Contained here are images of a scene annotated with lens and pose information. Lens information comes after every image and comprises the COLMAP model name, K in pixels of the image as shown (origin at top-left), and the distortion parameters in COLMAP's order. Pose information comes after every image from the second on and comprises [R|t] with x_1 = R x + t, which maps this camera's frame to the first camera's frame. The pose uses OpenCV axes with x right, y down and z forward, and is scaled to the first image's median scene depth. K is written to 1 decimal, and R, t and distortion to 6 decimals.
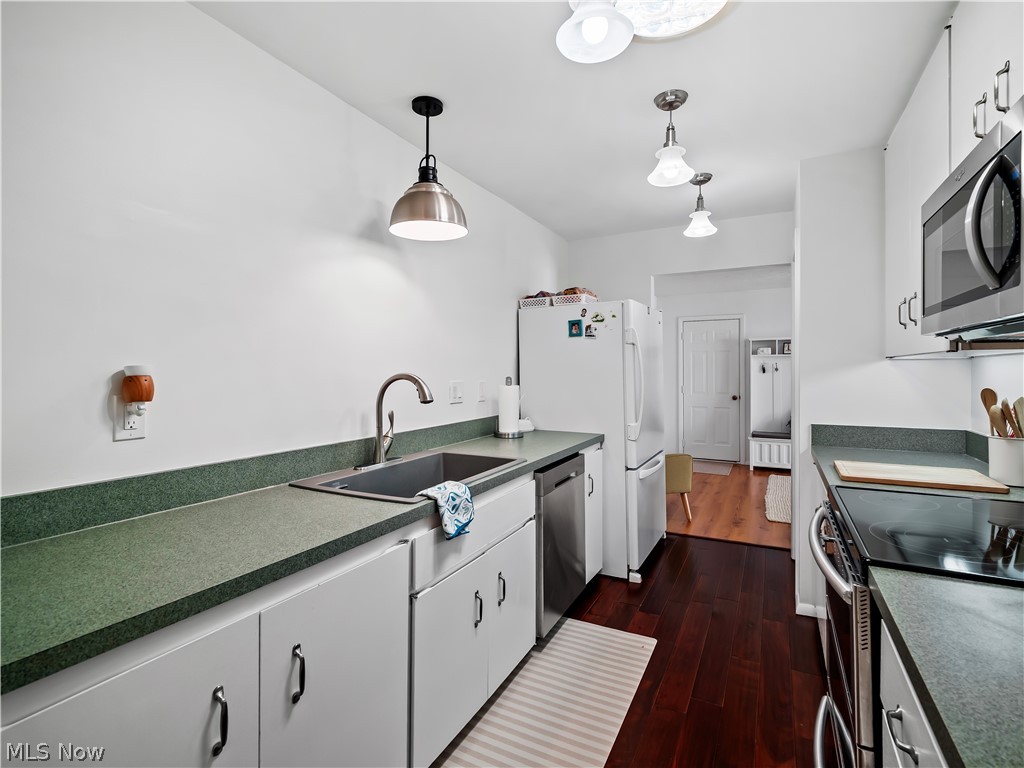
lens RADIAL K [[501.9, 0, 510.3], [0, 501.9, 377.5], [0, 0, 1]] dist [0.002861, -0.000038]
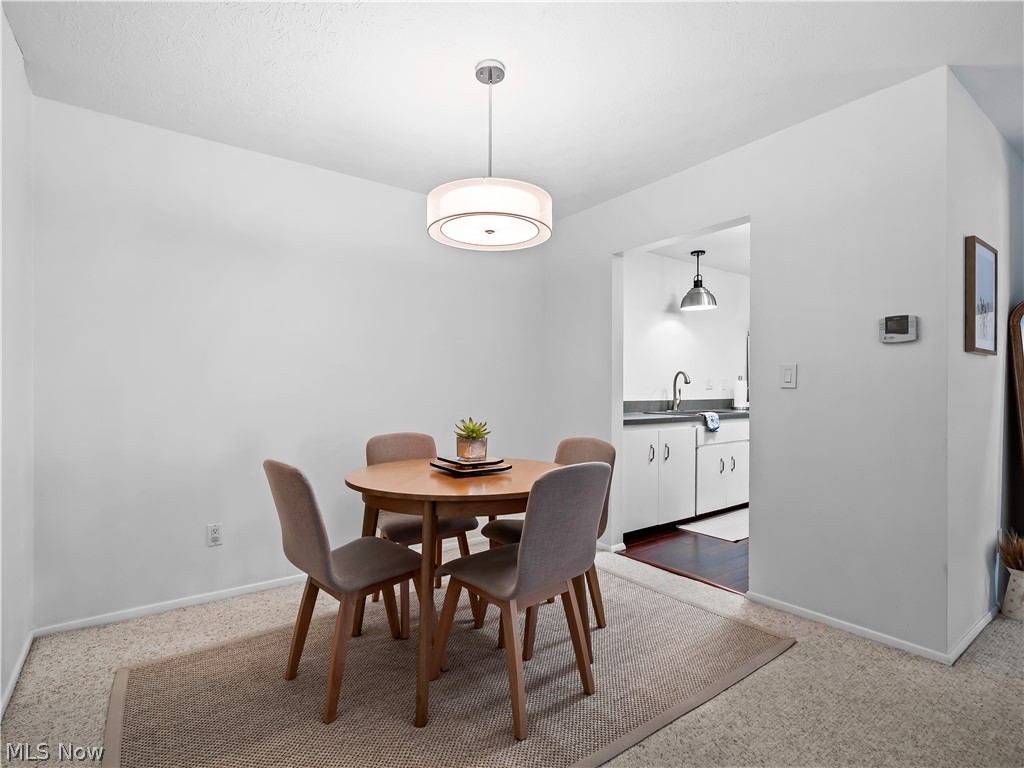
lens RADIAL K [[510.6, 0, 512.0], [0, 510.6, 384.0], [0, 0, 1]] dist [0.006285, 0.000449]
pose [[0.900430, -0.001458, -0.434998, 0.085332], [-0.008052, 0.999767, -0.020020, 0.105095], [0.434926, 0.021529, 0.900209, -1.461187]]
